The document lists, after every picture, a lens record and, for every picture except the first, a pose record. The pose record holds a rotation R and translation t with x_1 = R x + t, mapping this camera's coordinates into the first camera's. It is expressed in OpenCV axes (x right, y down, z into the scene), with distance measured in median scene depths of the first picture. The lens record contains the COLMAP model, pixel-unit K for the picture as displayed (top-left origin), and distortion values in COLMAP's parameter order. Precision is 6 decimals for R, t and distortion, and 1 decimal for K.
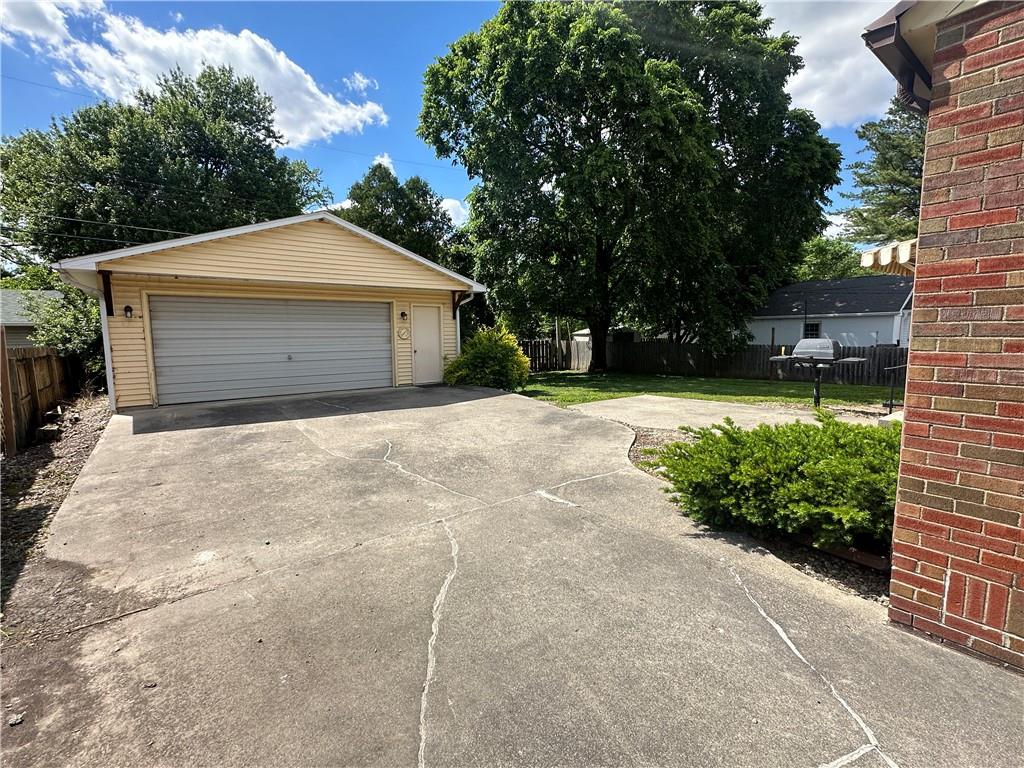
lens RADIAL K [[471.6, 0, 512.0], [0, 471.6, 383.3], [0, 0, 1]] dist [-0.003275, -0.000423]
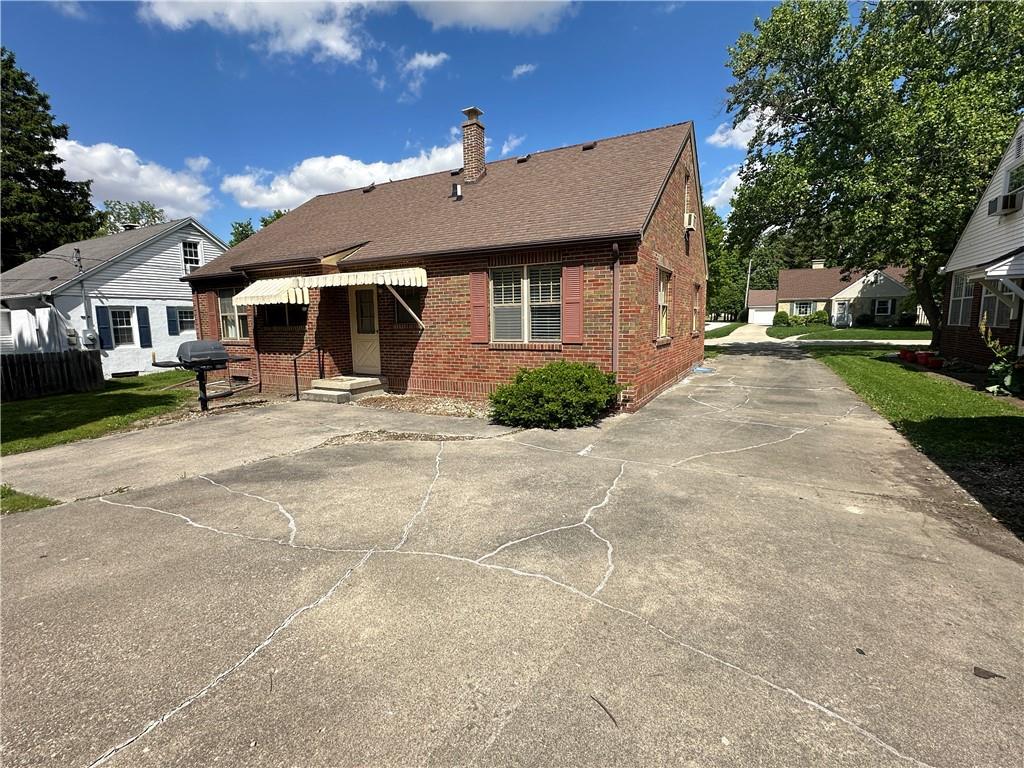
lens RADIAL K [[471.6, 0, 512.7], [0, 471.6, 384.6], [0, 0, 1]] dist [-0.003275, -0.000423]
pose [[-0.396373, -0.111585, 0.911283, -1.081350], [0.118871, 0.977994, 0.171458, -0.205427], [-0.910362, 0.176286, -0.374386, 1.732860]]
